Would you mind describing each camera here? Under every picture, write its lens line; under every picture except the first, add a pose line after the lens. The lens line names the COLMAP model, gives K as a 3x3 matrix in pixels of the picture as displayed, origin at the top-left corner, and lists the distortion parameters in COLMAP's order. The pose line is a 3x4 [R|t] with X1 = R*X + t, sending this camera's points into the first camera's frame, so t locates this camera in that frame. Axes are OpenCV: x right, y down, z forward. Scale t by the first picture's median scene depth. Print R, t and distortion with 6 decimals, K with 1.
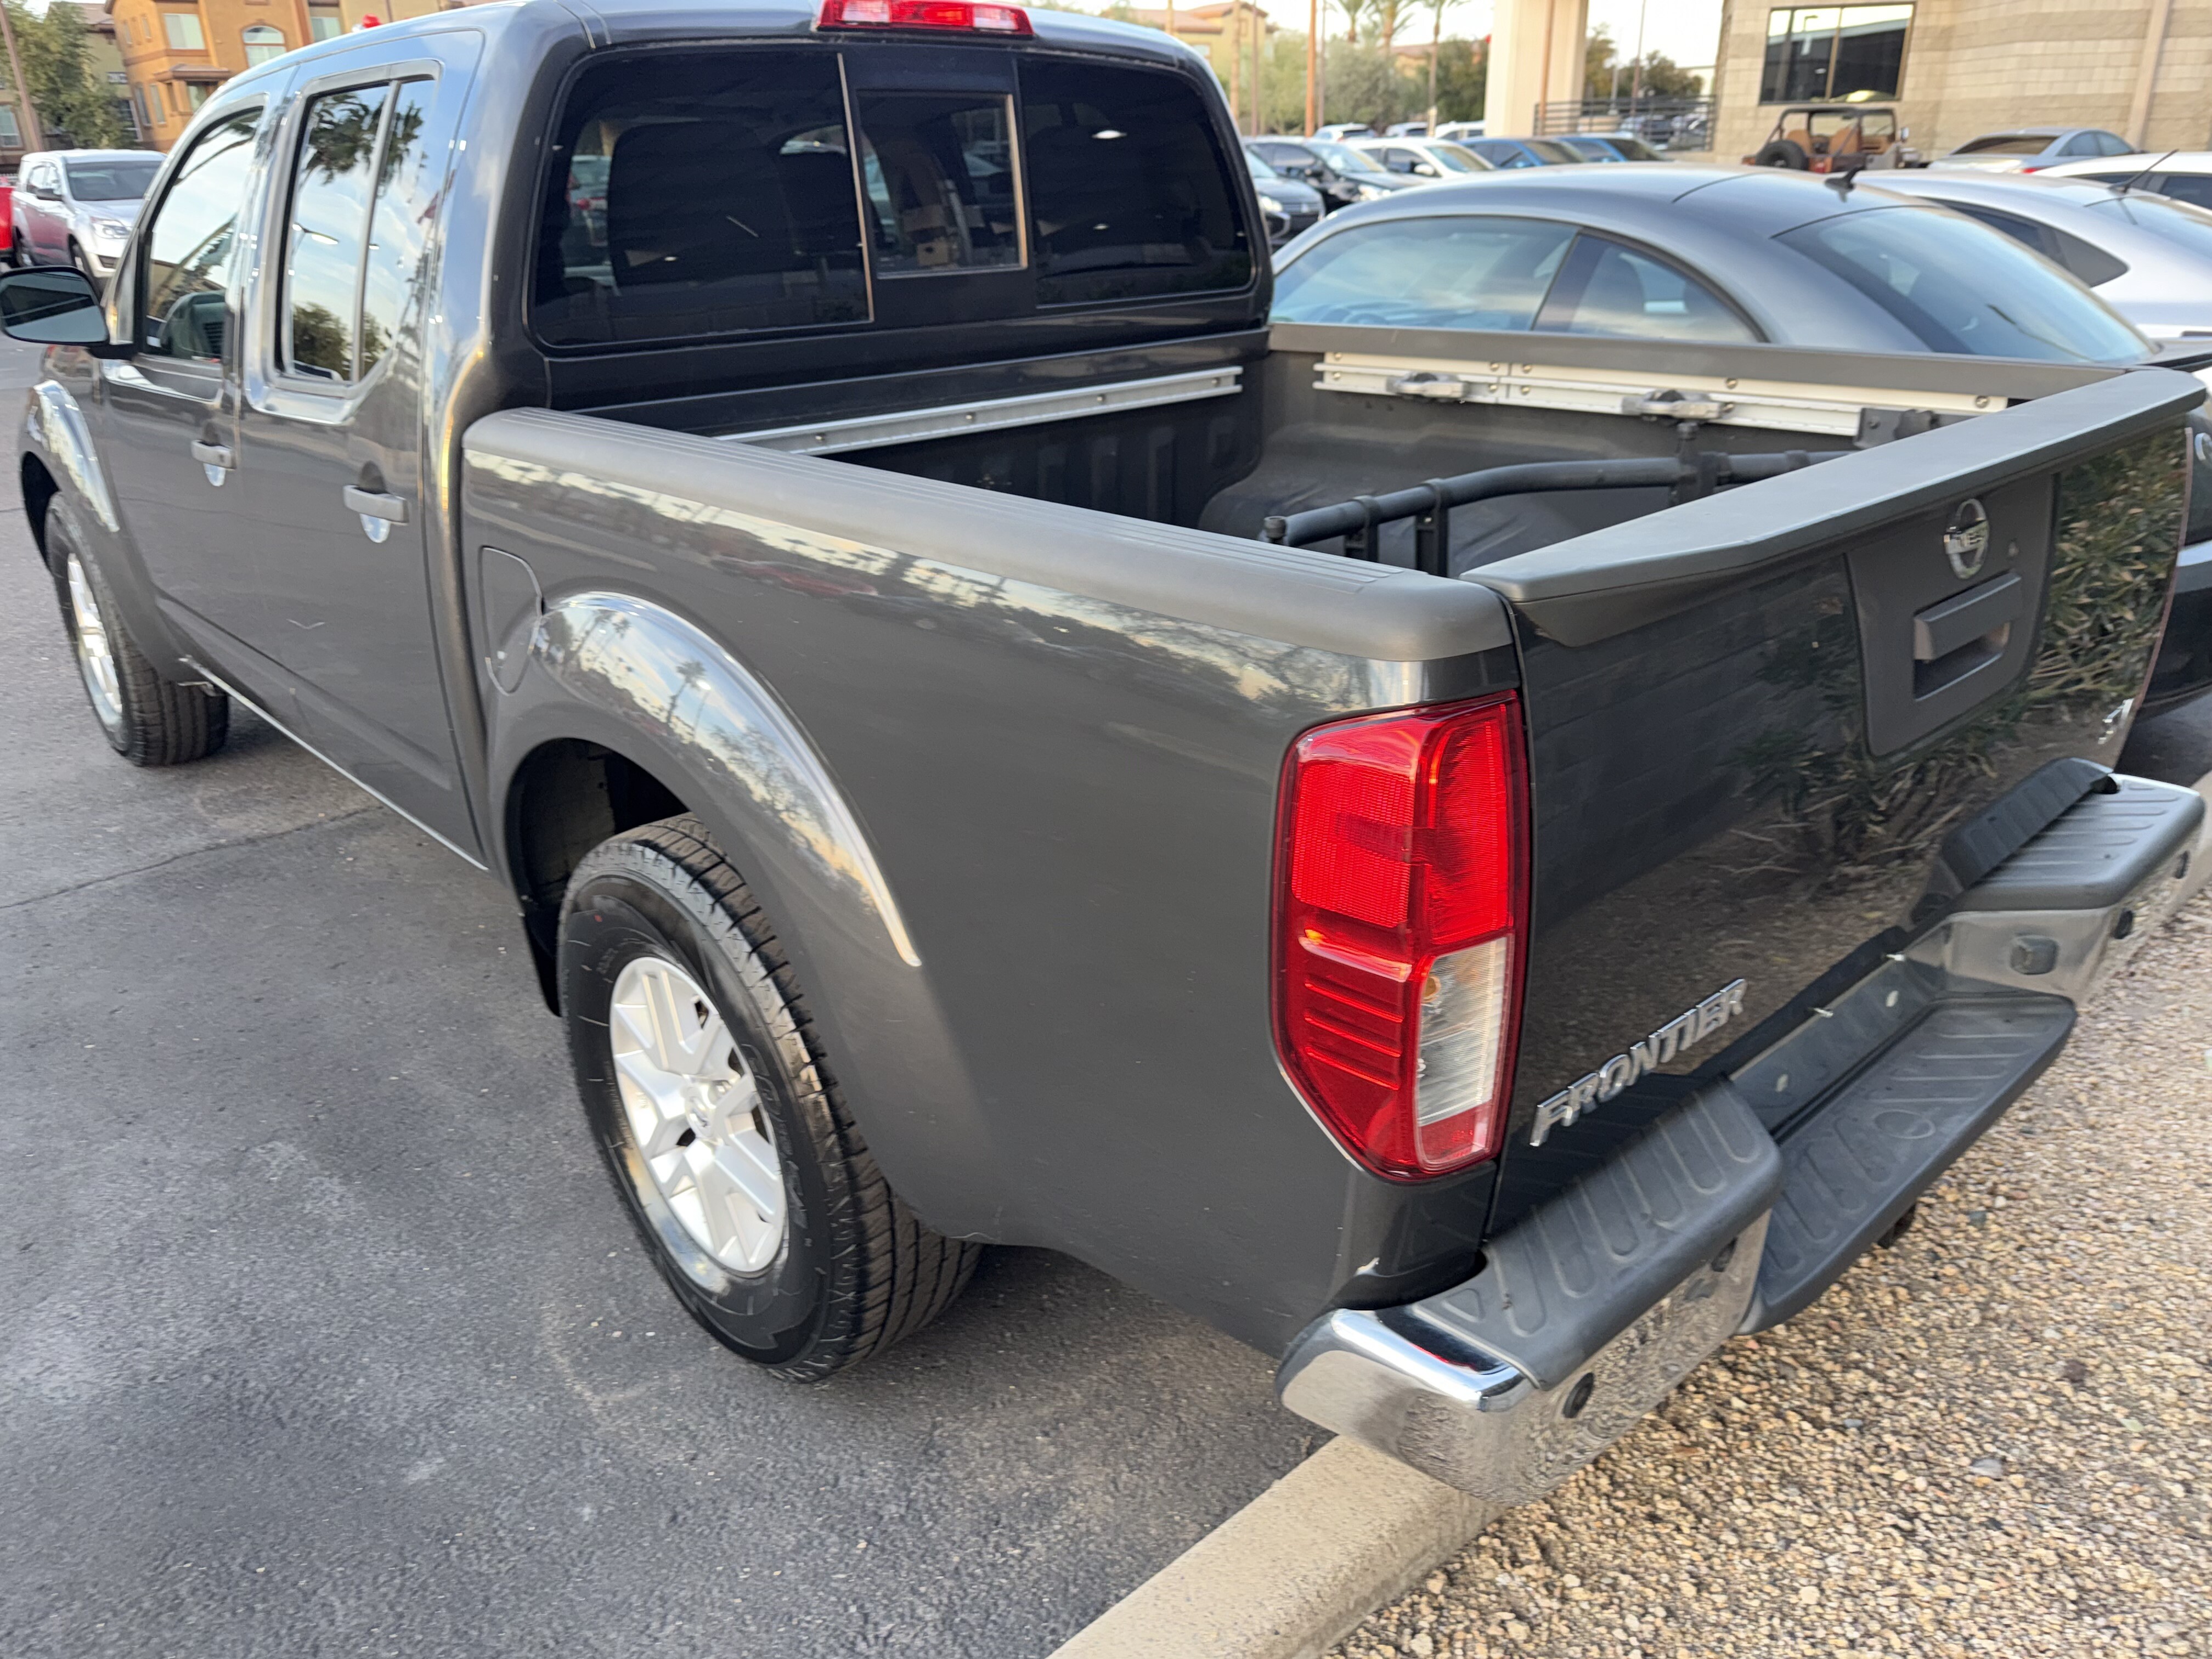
lens RADIAL K [[1560.0, 0, 1106.0], [0, 1560.0, 829.5], [0, 0, 1]] dist [0.004628, 0.000926]
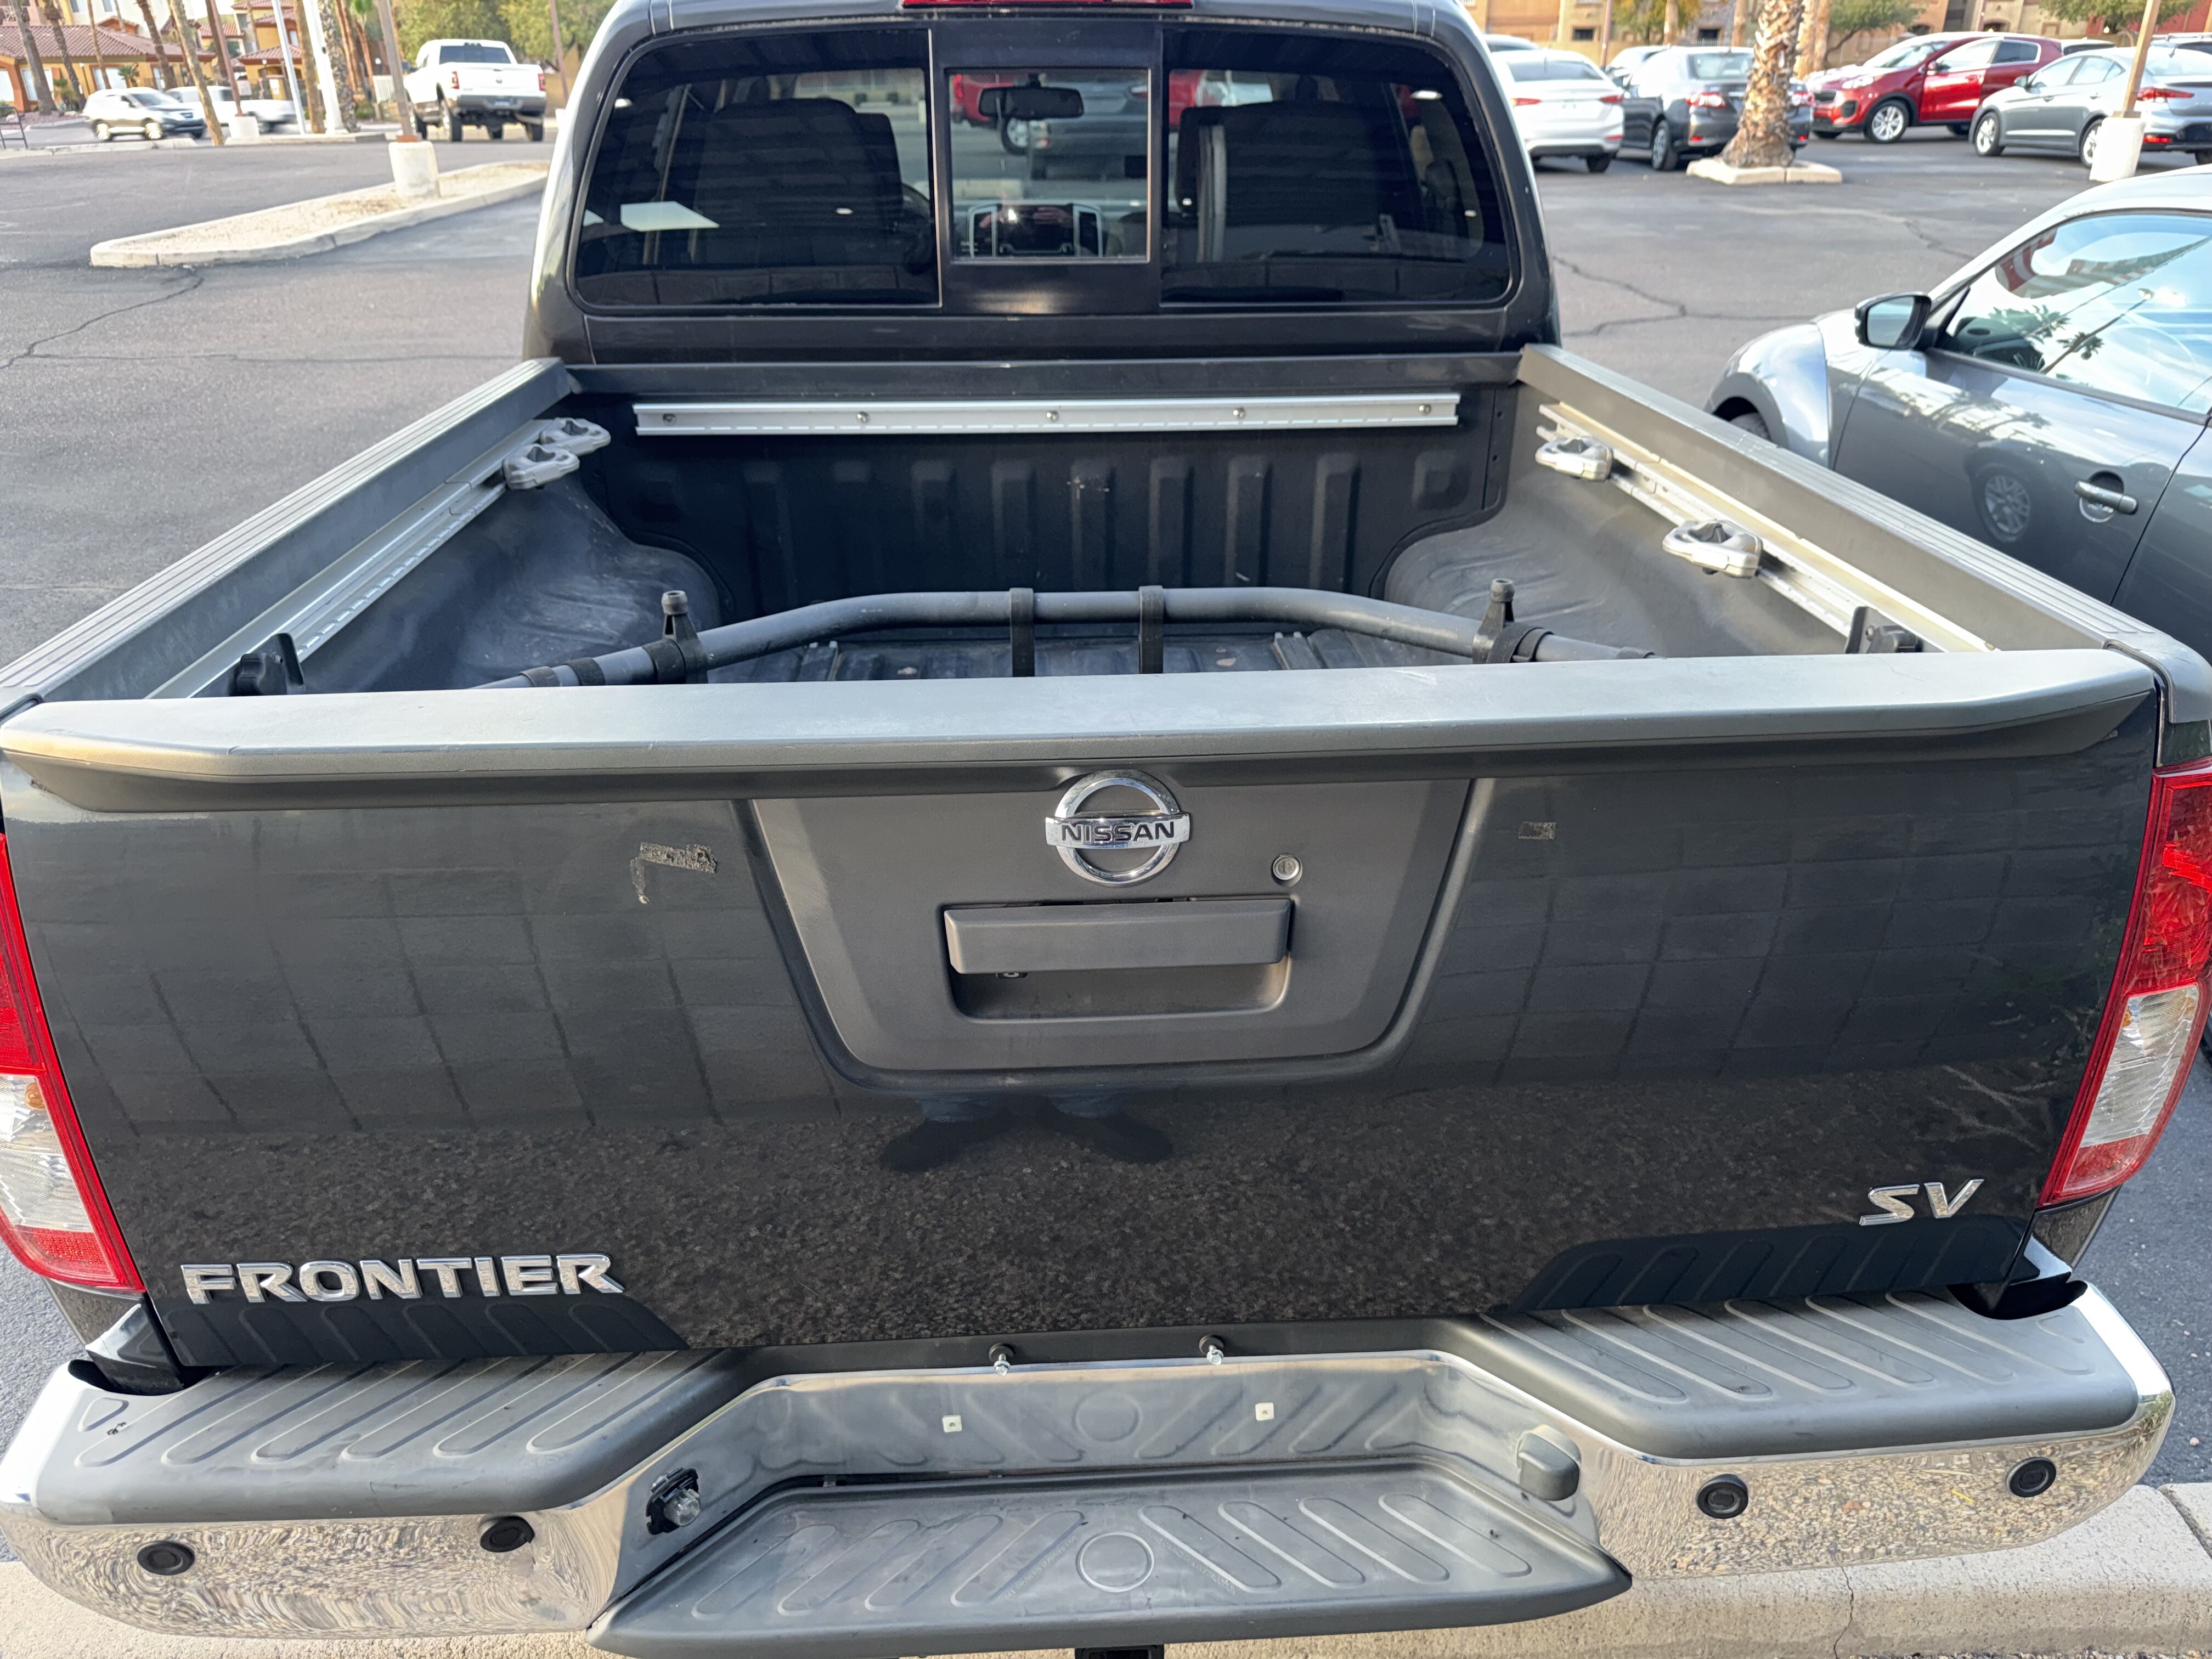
lens RADIAL K [[1560.0, 0, 1106.0], [0, 1560.0, 829.5], [0, 0, 1]] dist [0.004628, 0.000926]
pose [[0.784330, 0.286063, -0.550449, 0.529684], [-0.255005, 0.957570, 0.134285, -0.157025], [0.565507, 0.035043, 0.823999, 0.242537]]
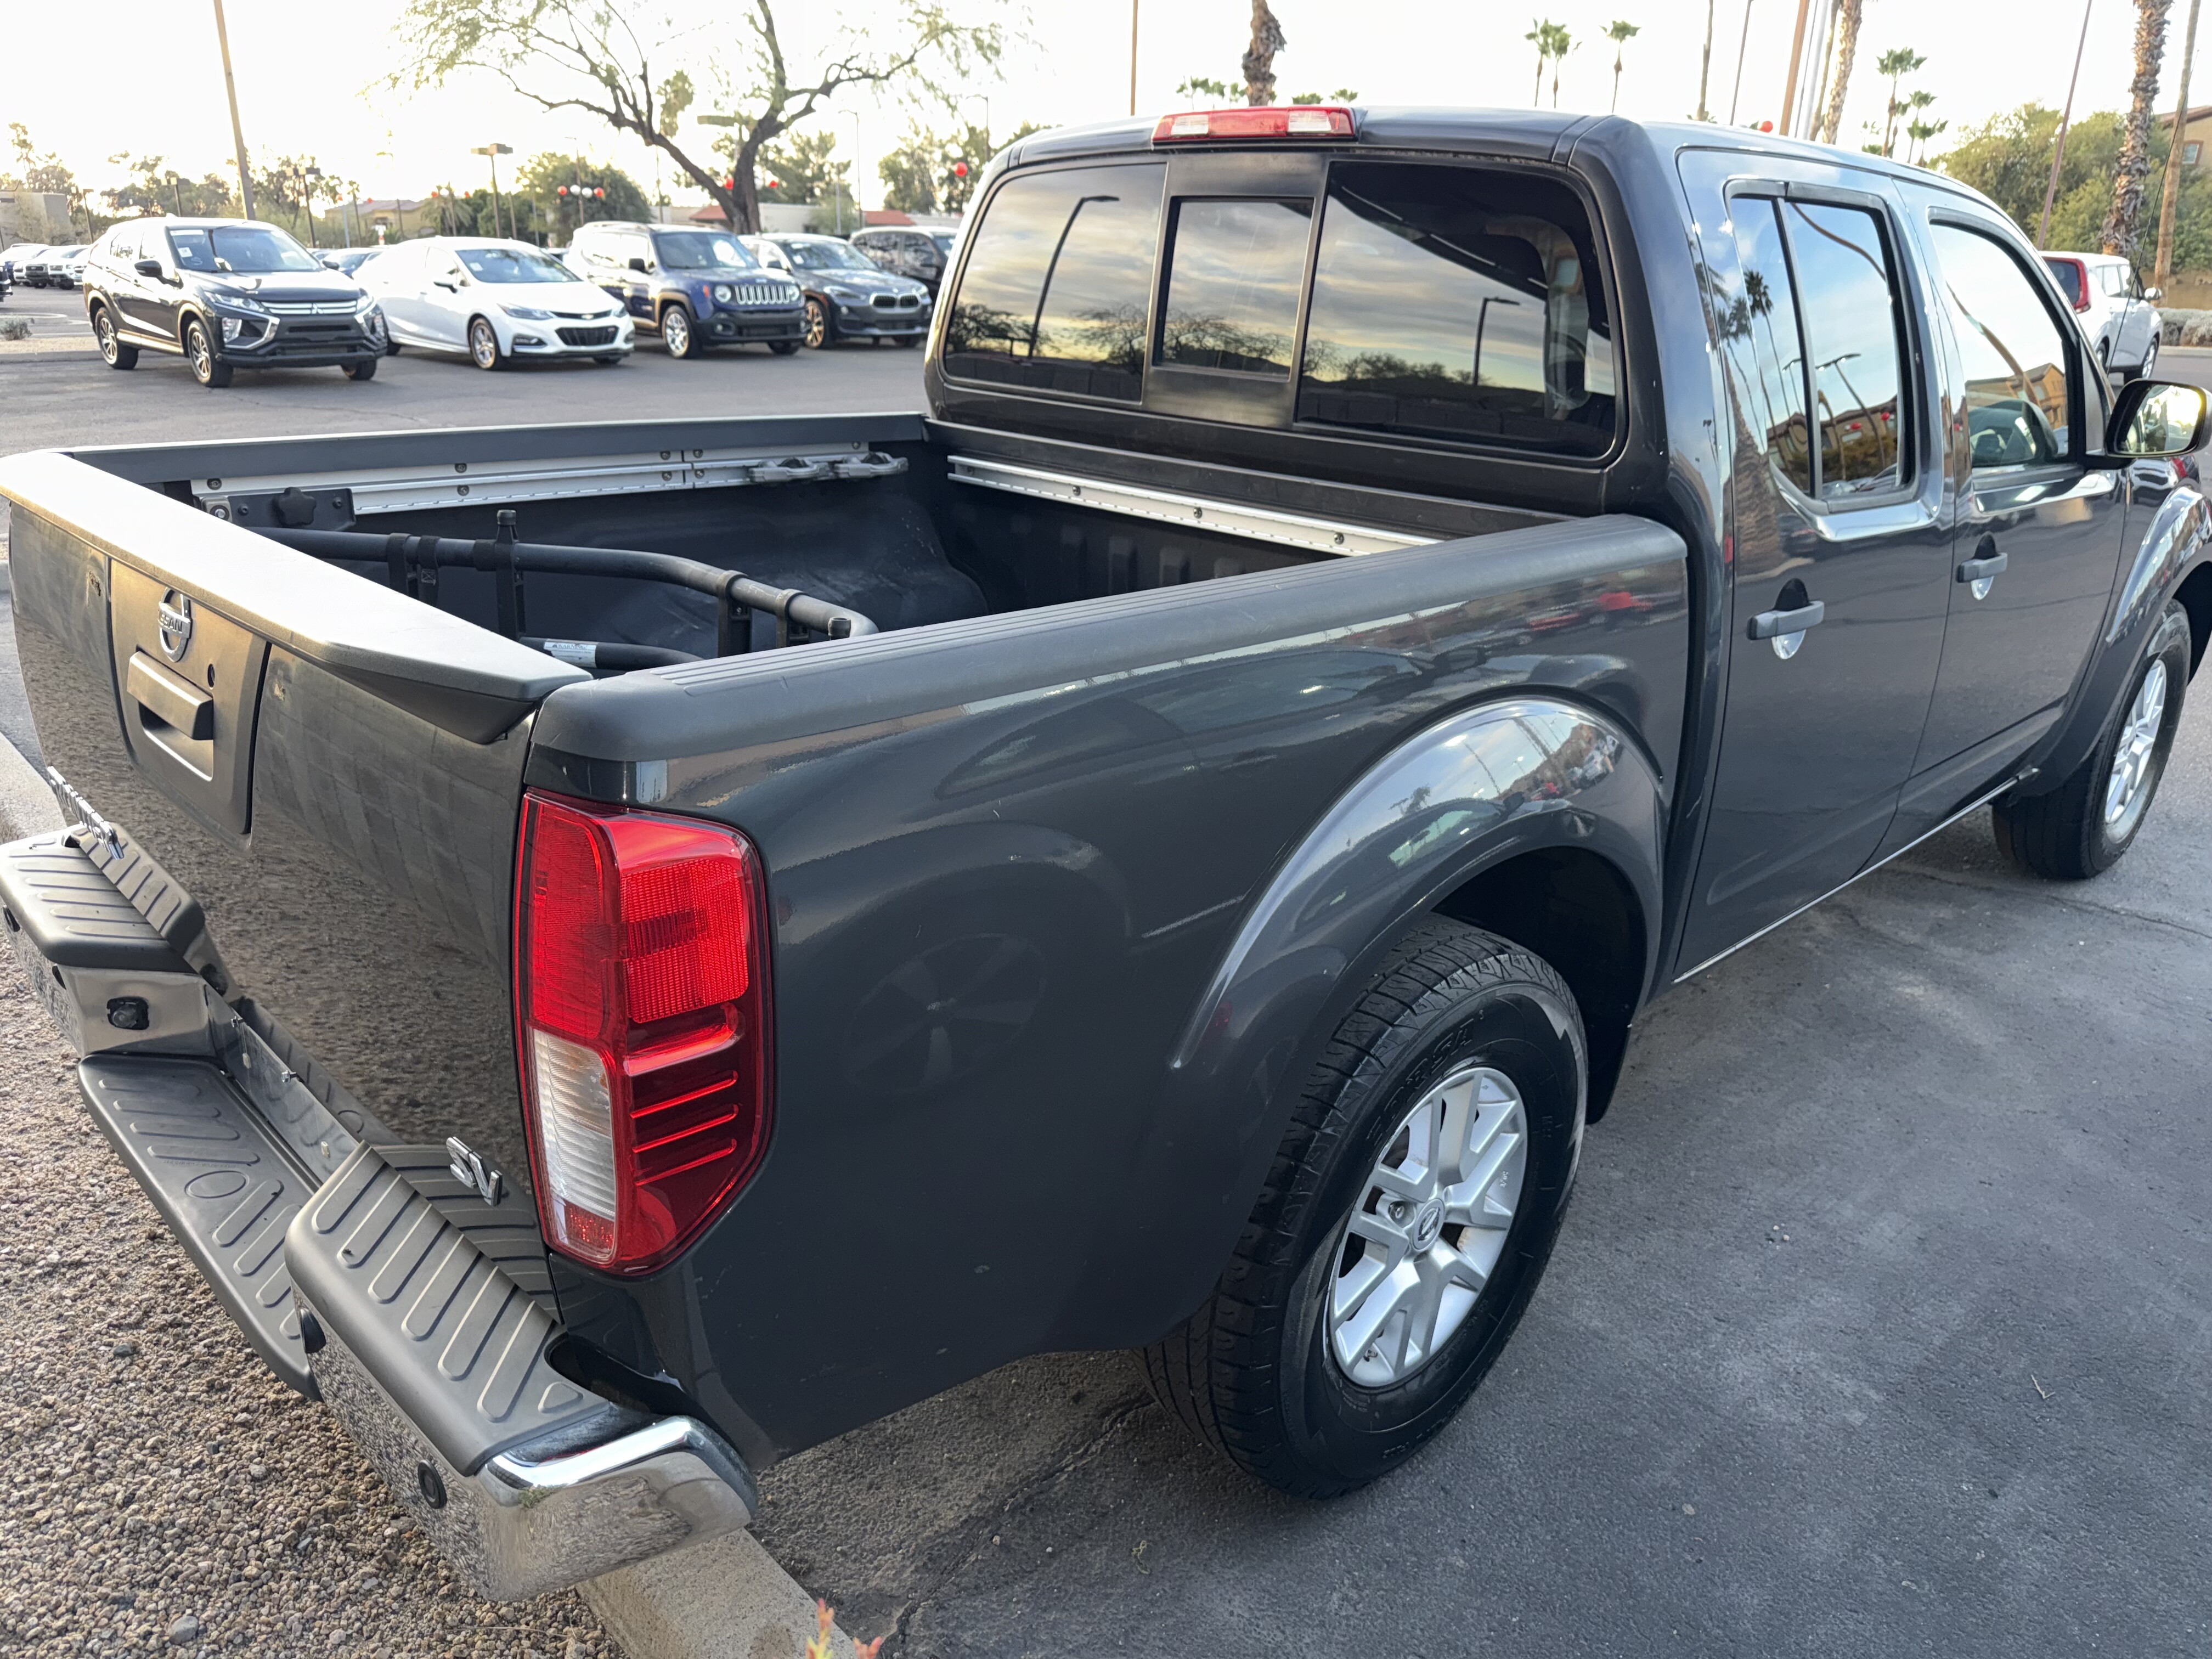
lens RADIAL K [[1560.0, 0, 1106.0], [0, 1560.0, 829.5], [0, 0, 1]] dist [0.004628, 0.000926]
pose [[0.037774, 0.361777, -0.931499, 0.923536], [-0.422986, 0.850325, 0.313097, -0.379896], [0.905348, 0.382184, 0.185147, 0.836213]]
